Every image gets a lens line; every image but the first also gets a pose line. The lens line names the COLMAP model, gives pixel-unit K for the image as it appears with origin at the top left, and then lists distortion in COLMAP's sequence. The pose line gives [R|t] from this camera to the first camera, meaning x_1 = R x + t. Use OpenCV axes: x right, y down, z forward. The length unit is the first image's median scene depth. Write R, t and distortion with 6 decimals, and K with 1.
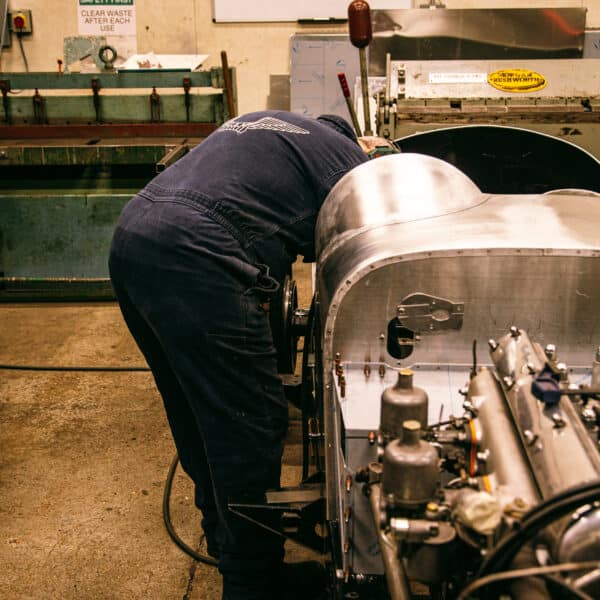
lens RADIAL K [[934.2, 0, 300.0], [0, 934.2, 300.0], [0, 0, 1]] dist [0.007214, 0.107786]
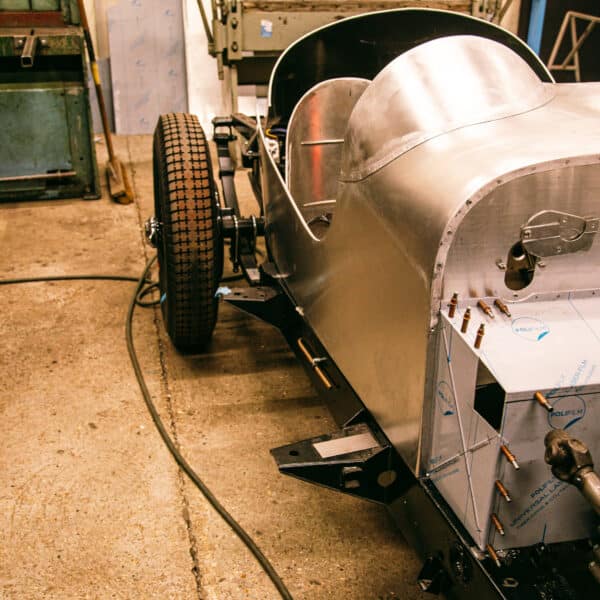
lens RADIAL K [[807.8, 0, 322.2], [0, 807.8, 300.4], [0, 0, 1]] dist [-0.030673, 0.060644]
pose [[0.963541, -0.092350, 0.251119, -0.173786], [0.053189, 0.985926, 0.158494, -0.036556], [-0.262222, -0.139359, 0.954892, 0.259702]]
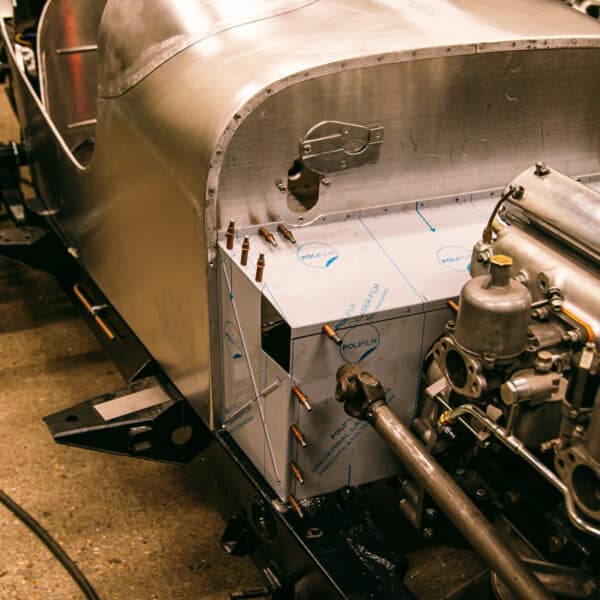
lens RADIAL K [[934.2, 0, 300.0], [0, 934.2, 300.0], [0, 0, 1]] dist [0.007214, 0.107786]
pose [[0.892429, -0.193626, 0.407529, -0.151913], [0.096177, 0.964114, 0.247457, -0.038774], [-0.440818, -0.181642, 0.879025, 0.242374]]
